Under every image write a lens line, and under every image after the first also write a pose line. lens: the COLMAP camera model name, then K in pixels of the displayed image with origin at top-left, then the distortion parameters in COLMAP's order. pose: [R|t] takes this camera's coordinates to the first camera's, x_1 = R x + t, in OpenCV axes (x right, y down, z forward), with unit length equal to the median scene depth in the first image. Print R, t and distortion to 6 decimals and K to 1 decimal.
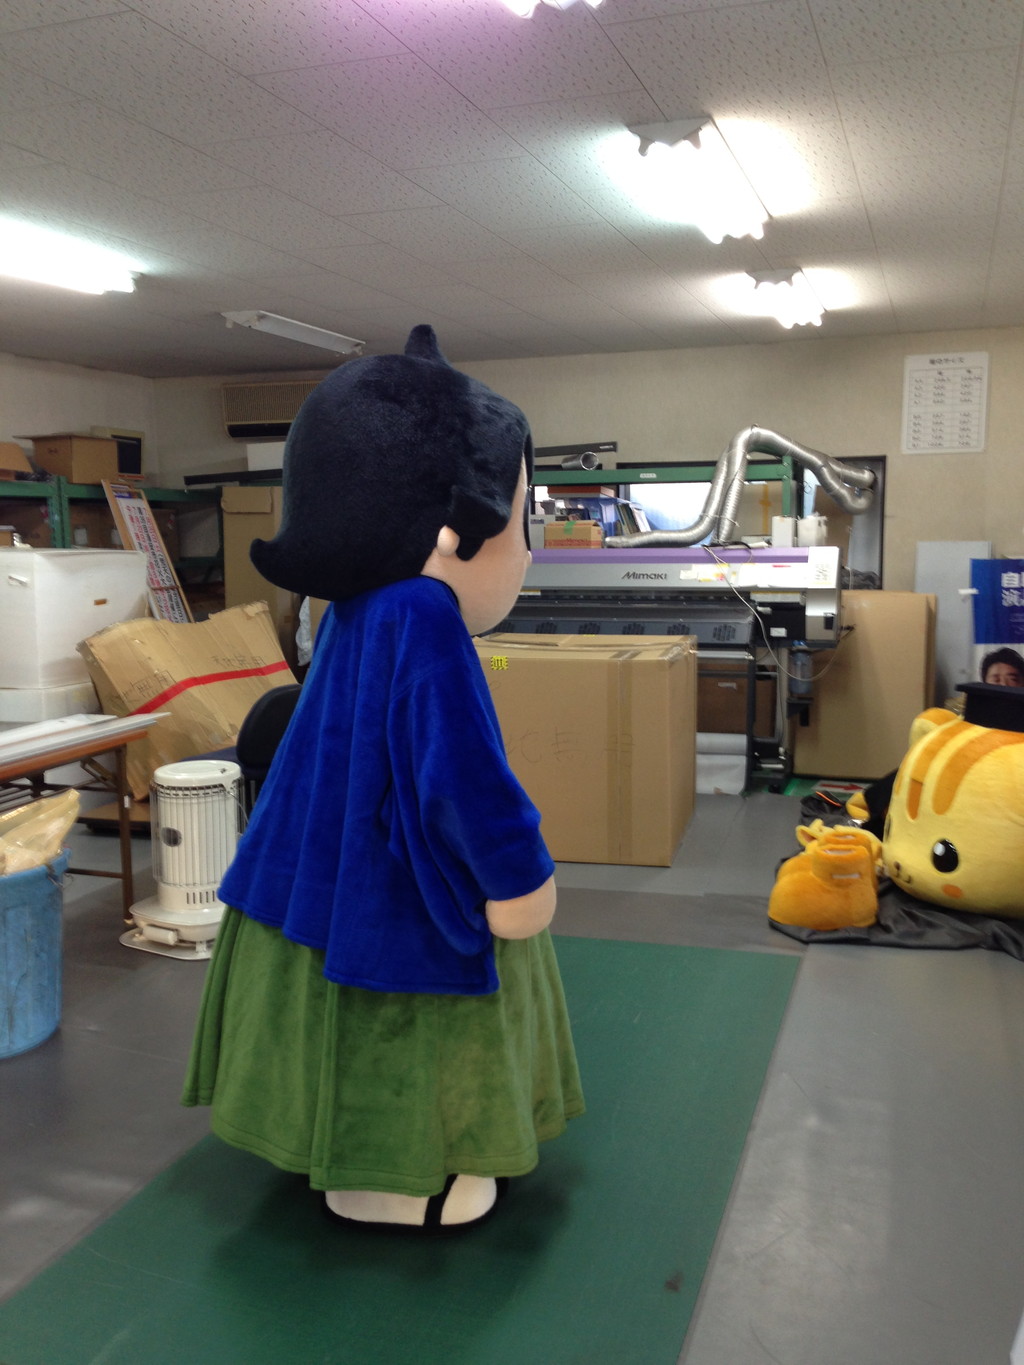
lens RADIAL K [[1282.6, 0, 512.4], [0, 1282.6, 671.5], [0, 0, 1]] dist [0.045559, 0.000000]
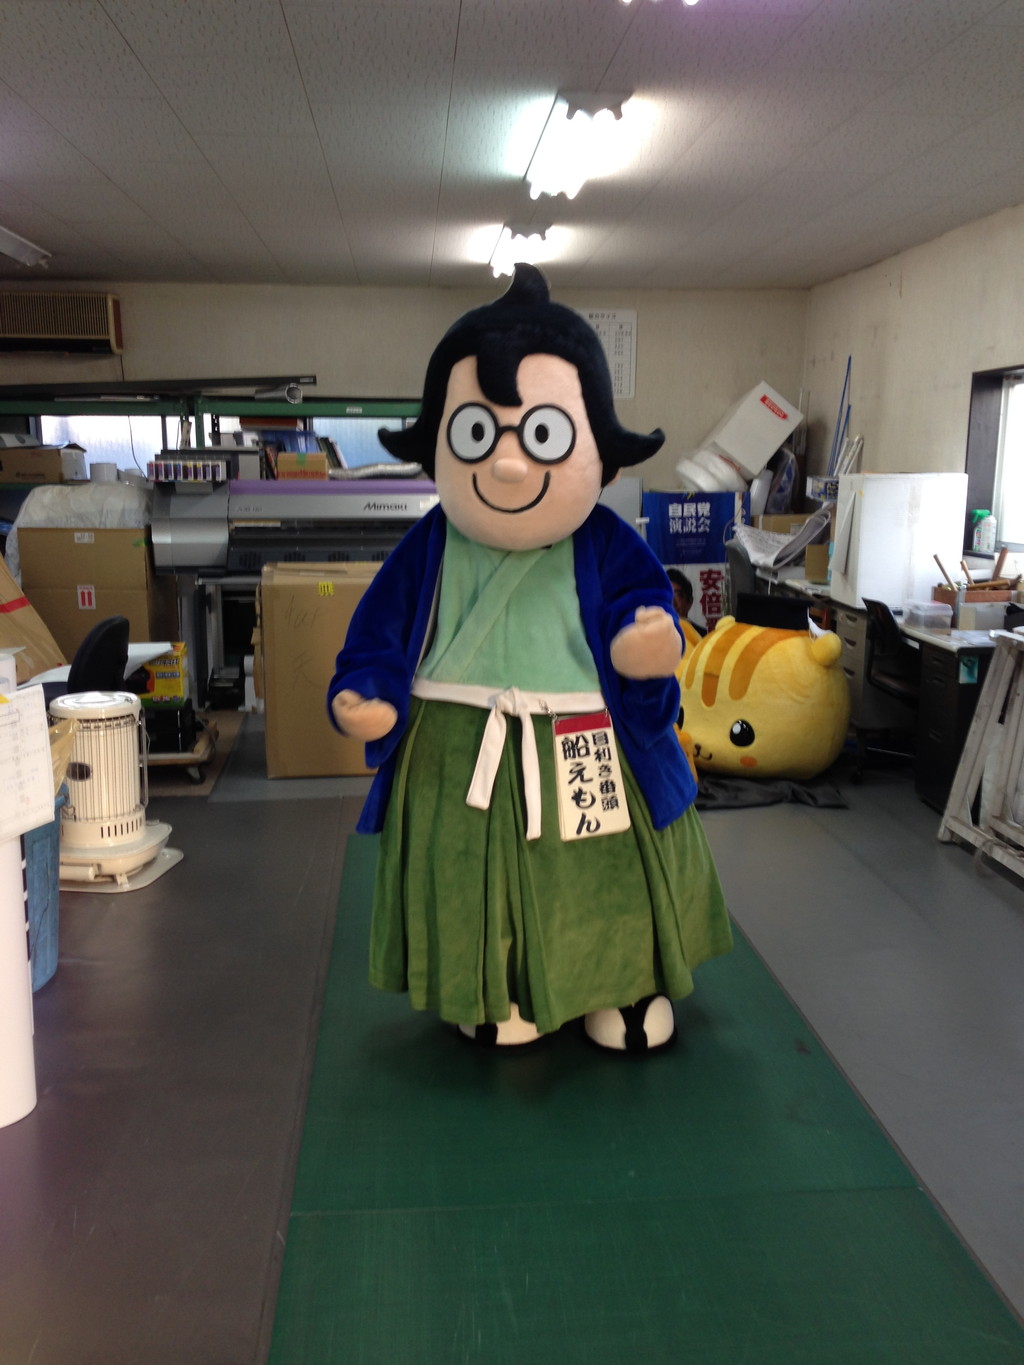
lens RADIAL K [[1282.6, 0, 522.5], [0, 1282.6, 690.8], [0, 0, 1]] dist [0.045559, 0.000000]
pose [[0.908316, -0.059192, 0.414074, -0.233711], [0.033722, 0.997077, 0.068560, 0.007890], [-0.416922, -0.048311, 0.907657, -0.012206]]
